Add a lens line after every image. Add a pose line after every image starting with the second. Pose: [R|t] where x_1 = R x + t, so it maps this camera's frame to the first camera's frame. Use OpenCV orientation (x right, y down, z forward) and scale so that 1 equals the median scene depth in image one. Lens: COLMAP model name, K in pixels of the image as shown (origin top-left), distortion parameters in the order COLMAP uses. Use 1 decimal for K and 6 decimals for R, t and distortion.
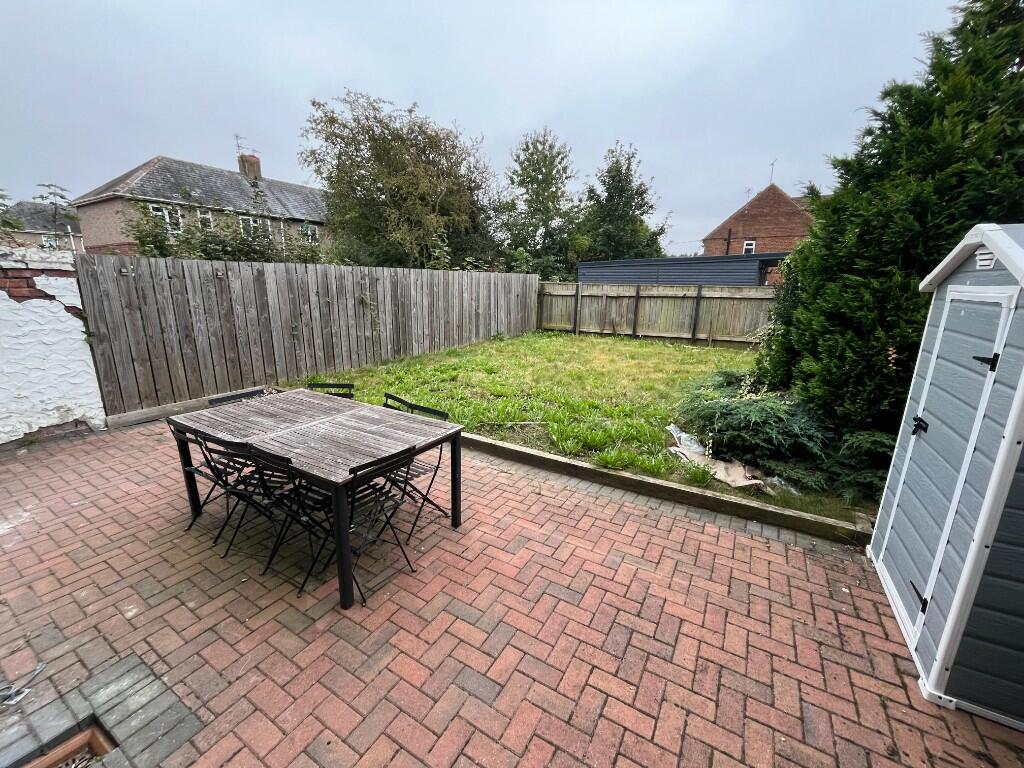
lens RADIAL K [[414.6, 0, 512.5], [0, 414.6, 383.3], [0, 0, 1]] dist [-0.002454, -0.000367]
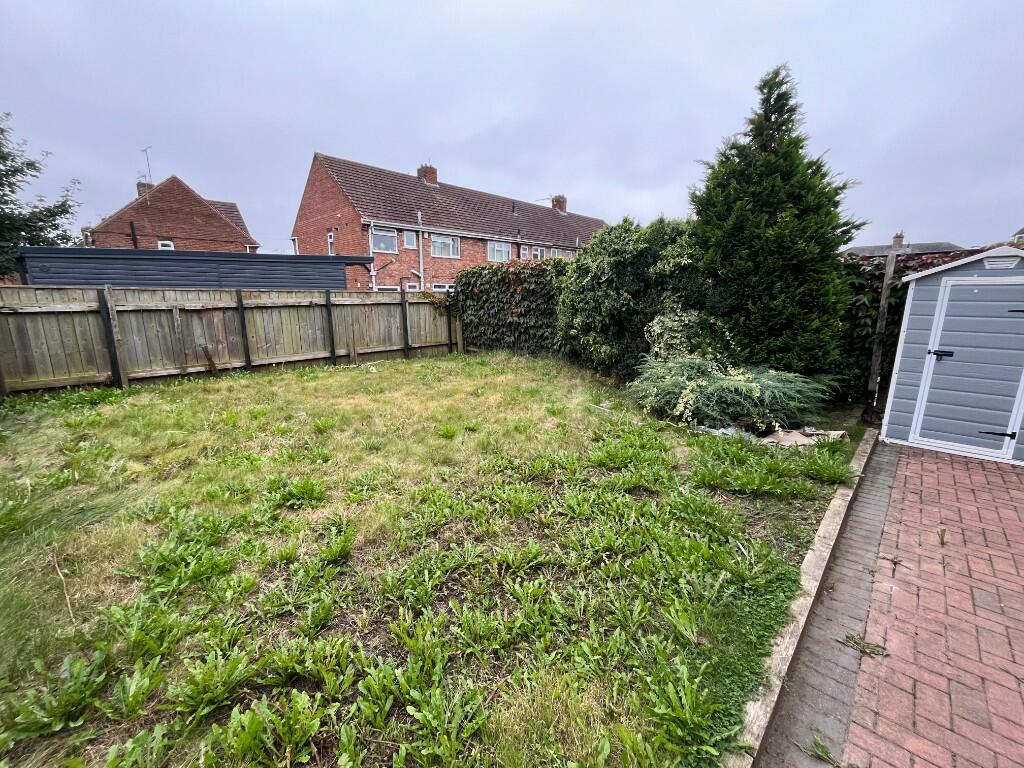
lens RADIAL K [[414.6, 0, 512.8], [0, 414.6, 382.0], [0, 0, 1]] dist [-0.002454, -0.000367]
pose [[0.240687, -0.209174, 0.947795, -0.234980], [0.235444, 0.959919, 0.152060, -0.096291], [-0.941613, 0.186554, 0.280289, 0.438800]]
